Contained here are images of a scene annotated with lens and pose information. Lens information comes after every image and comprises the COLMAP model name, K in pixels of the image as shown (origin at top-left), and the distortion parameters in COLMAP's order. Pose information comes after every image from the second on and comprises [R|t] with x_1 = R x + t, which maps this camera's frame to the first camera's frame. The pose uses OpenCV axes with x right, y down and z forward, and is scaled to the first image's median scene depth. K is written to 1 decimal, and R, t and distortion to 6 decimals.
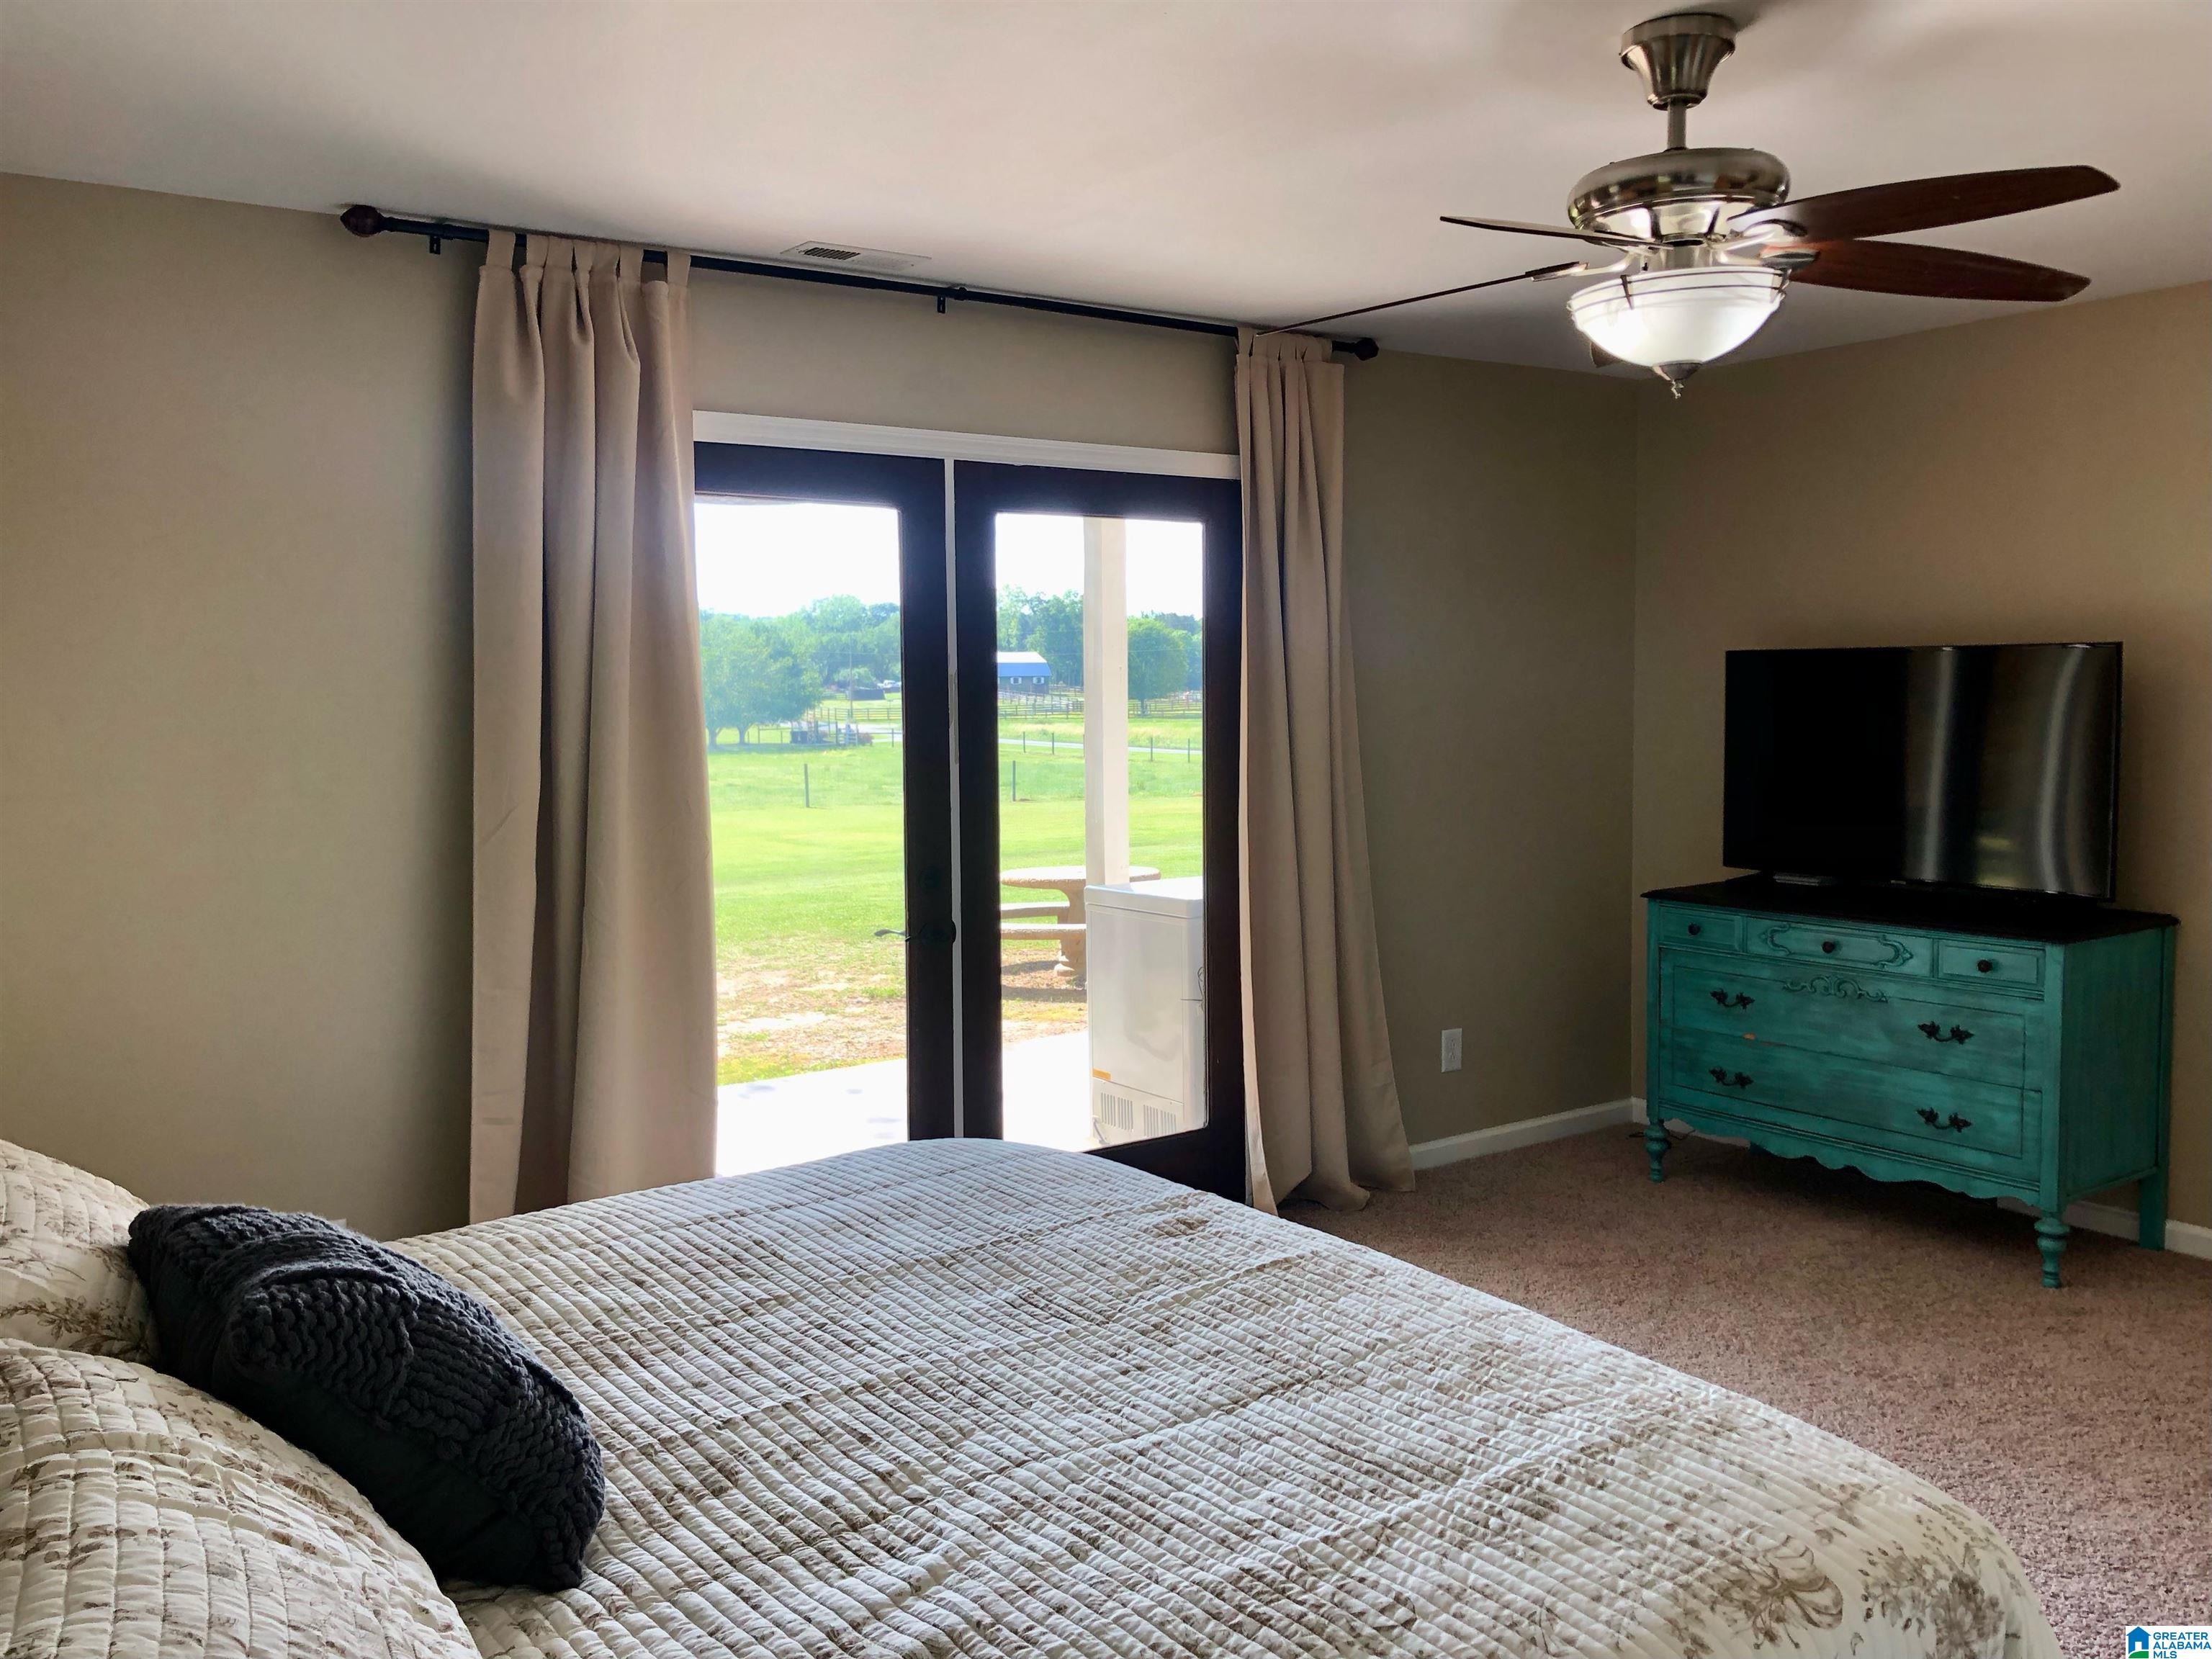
lens RADIAL K [[1799.6, 0, 1101.1], [0, 1799.6, 818.8], [0, 0, 1]] dist [0.050596, -0.050965]
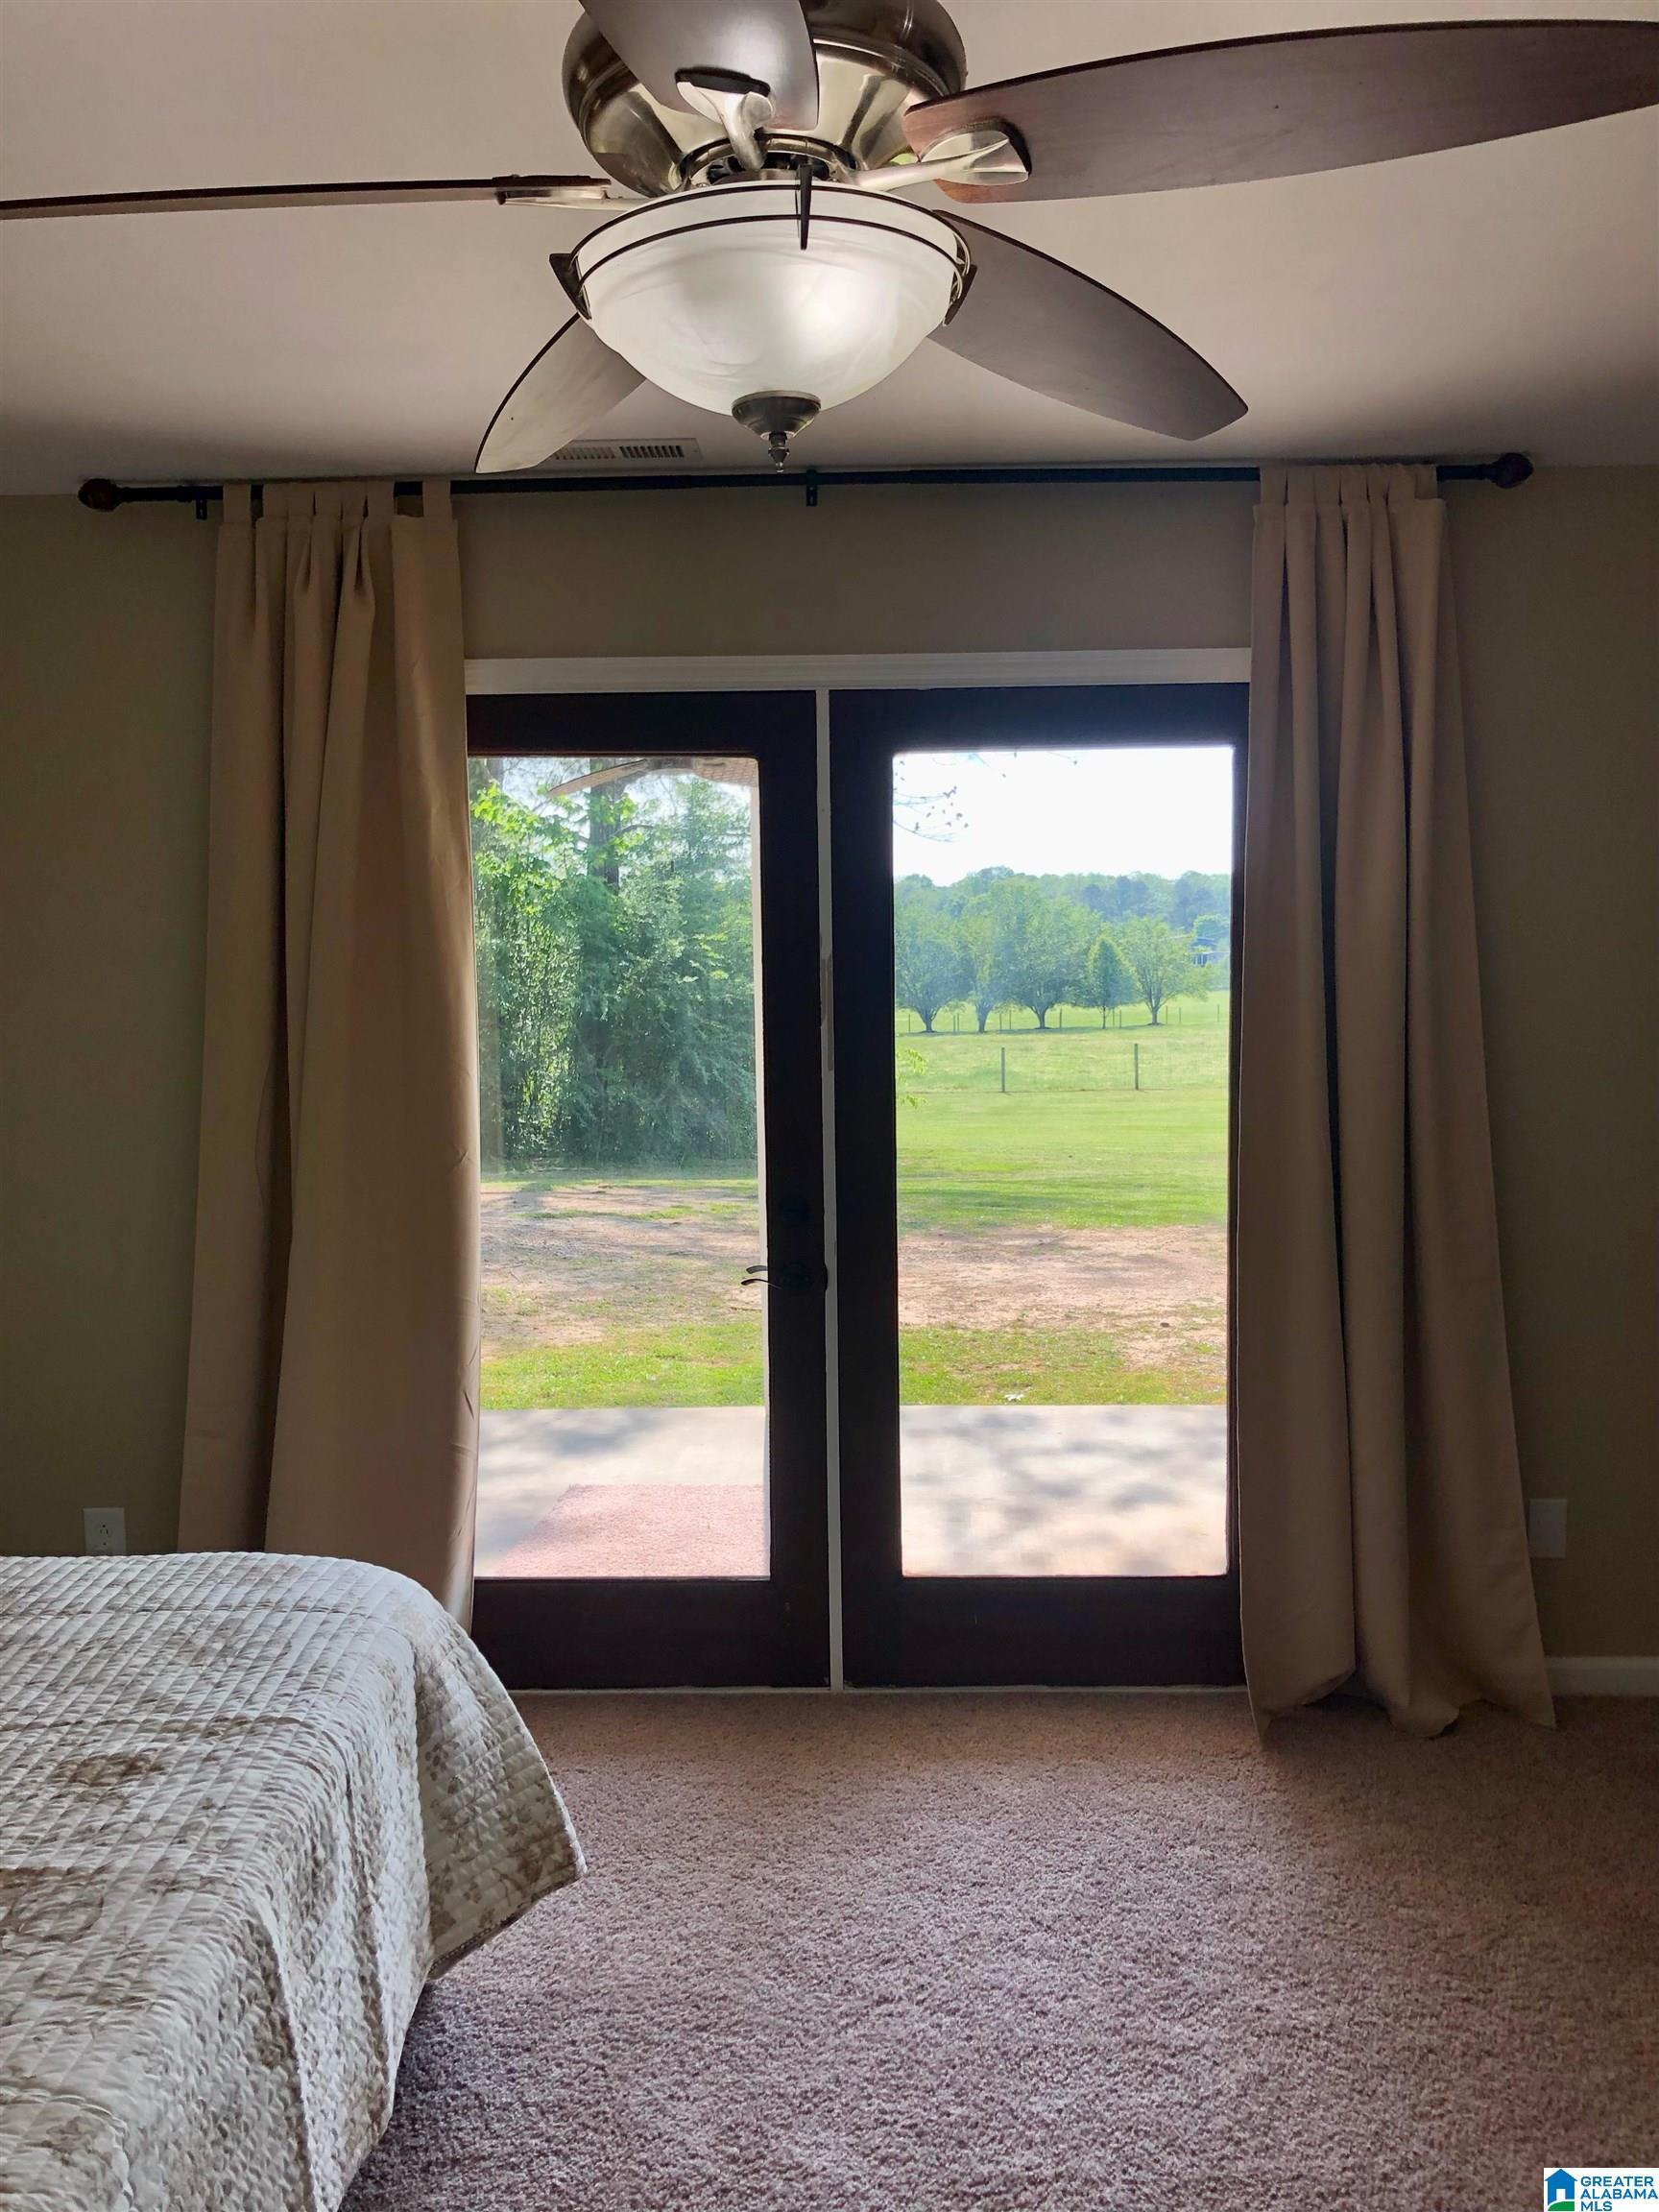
lens RADIAL K [[1799.6, 0, 830.8], [0, 1799.6, 1120.1], [0, 0, 1]] dist [0.050596, -0.050965]
pose [[0.813359, 0.054514, -0.579203, 0.394449], [-0.042755, 0.998509, 0.033938, -0.036136], [0.580189, -0.002840, 0.814477, 0.348832]]
